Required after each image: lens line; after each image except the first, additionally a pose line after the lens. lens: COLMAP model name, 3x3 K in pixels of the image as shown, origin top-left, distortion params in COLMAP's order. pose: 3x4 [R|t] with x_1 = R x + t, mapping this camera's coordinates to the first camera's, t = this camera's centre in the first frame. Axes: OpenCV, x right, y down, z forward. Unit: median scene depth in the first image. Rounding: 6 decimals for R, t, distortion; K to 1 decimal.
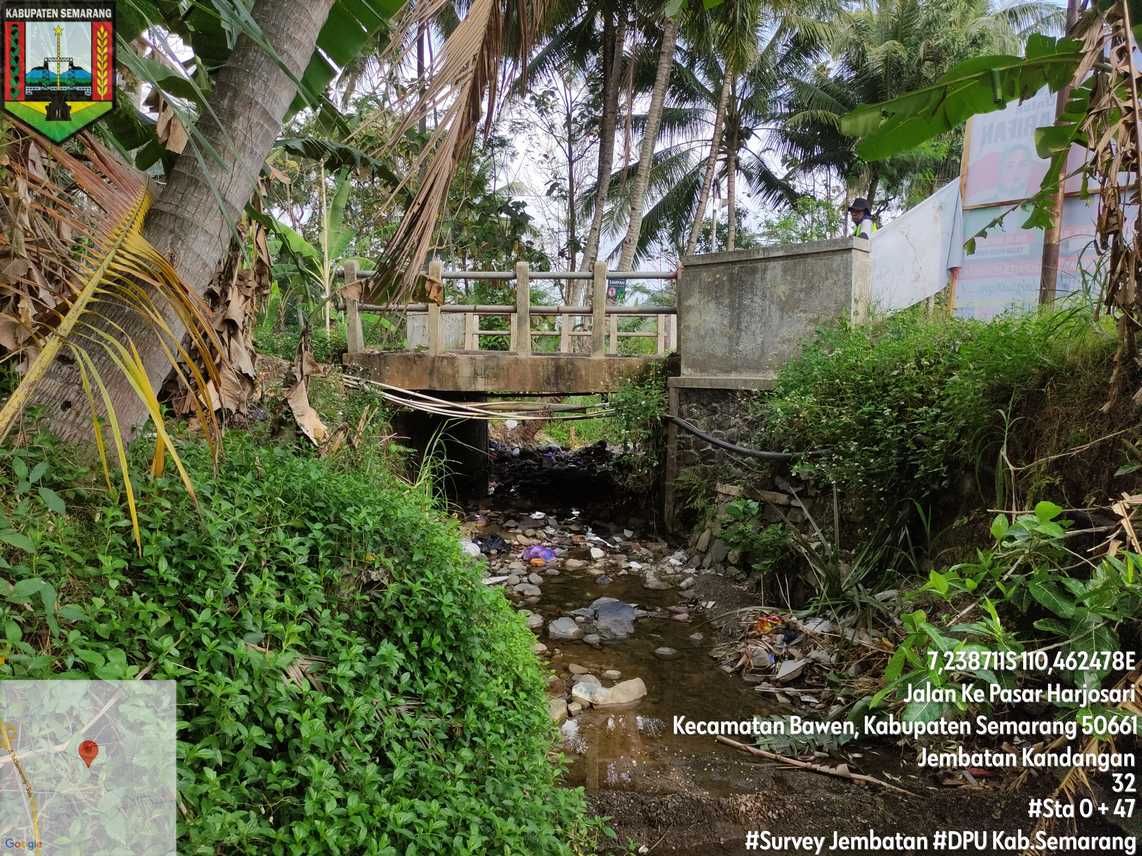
lens RADIAL K [[849.2, 0, 574.3], [0, 849.2, 423.3], [0, 0, 1]] dist [0.051268, -0.053741]
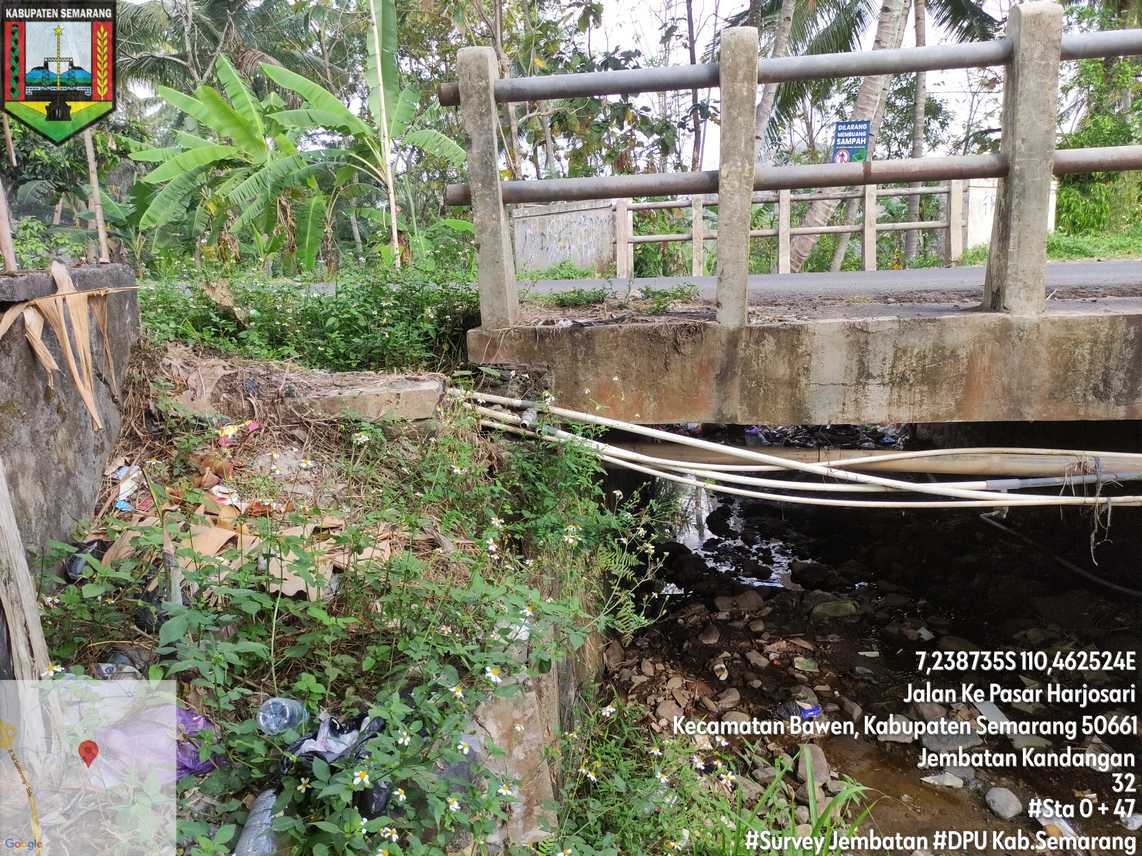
lens RADIAL K [[849.2, 0, 566.0], [0, 849.2, 422.5], [0, 0, 1]] dist [0.051268, -0.053741]
pose [[0.995909, -0.036712, -0.082568, -0.220598], [0.045962, 0.992523, 0.113073, -0.089179], [0.077799, -0.116406, 0.990150, 0.706041]]
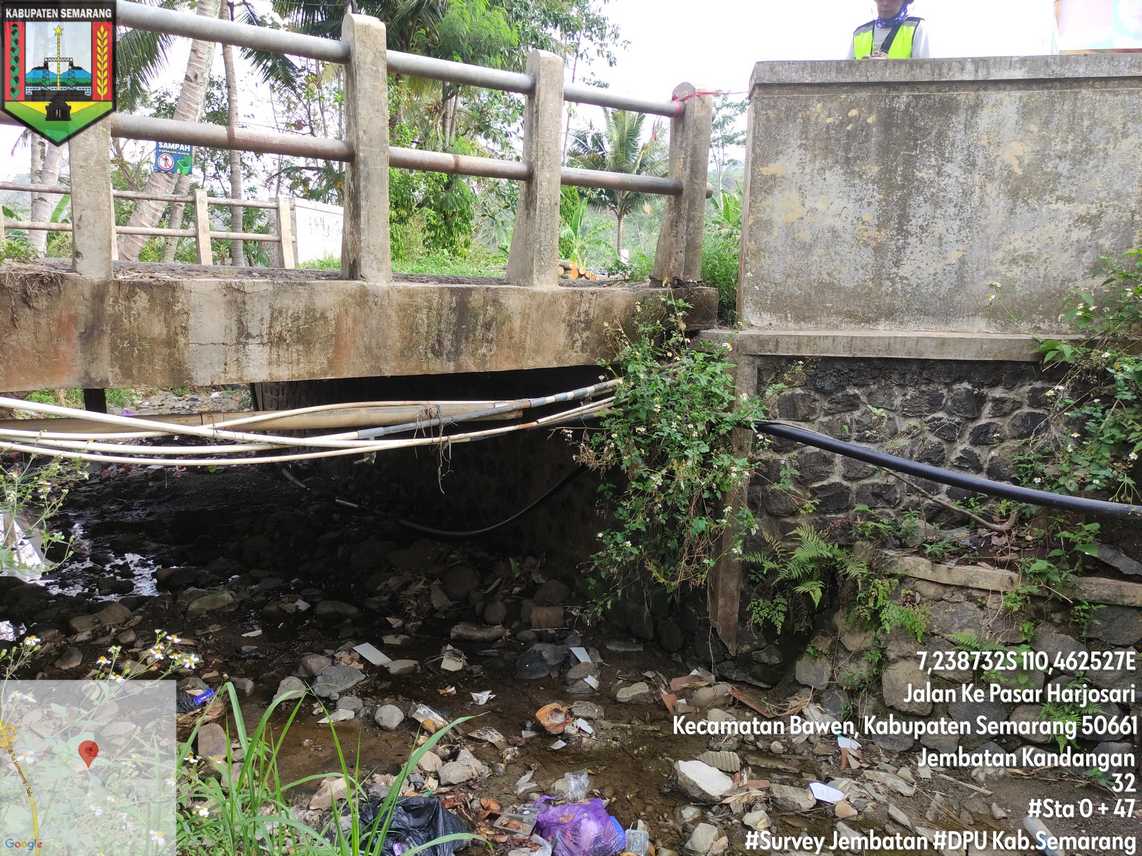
lens RADIAL K [[849.2, 0, 571.6], [0, 849.2, 422.6], [0, 0, 1]] dist [0.051268, -0.053741]
pose [[0.780253, -0.097502, 0.617818, -0.246444], [0.036270, 0.993166, 0.110932, -0.060496], [-0.624412, -0.064147, 0.778457, 0.694523]]
